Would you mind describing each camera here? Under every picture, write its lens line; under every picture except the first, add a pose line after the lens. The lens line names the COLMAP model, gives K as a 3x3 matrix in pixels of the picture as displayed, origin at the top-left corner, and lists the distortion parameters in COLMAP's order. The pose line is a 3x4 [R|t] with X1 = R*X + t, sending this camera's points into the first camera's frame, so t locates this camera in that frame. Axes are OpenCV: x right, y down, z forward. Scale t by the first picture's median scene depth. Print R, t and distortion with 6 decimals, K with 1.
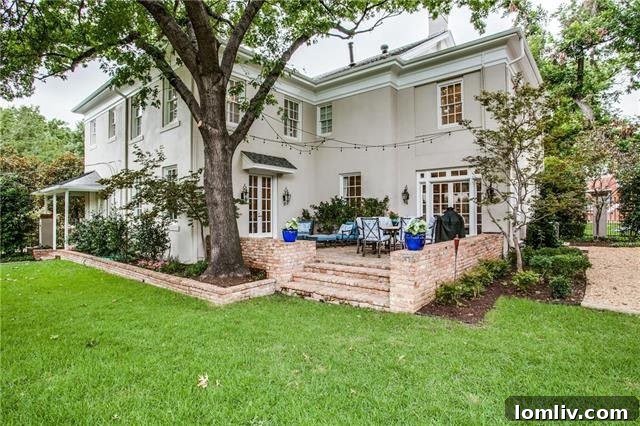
lens RADIAL K [[325.8, 0, 320.0], [0, 325.8, 213.0], [0, 0, 1]] dist [-0.069571, 0.038762]
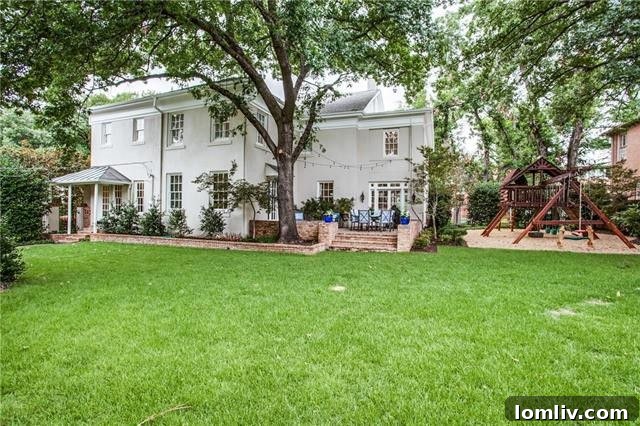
lens RADIAL K [[285.8, 0, 320.0], [0, 285.8, 213.0], [0, 0, 1]] dist [-0.053563, 0.022679]
pose [[0.950621, 0.015695, 0.309956, -0.385183], [-0.020671, 0.999705, 0.012777, 0.011421], [-0.309664, -0.018554, 0.950665, -0.290235]]
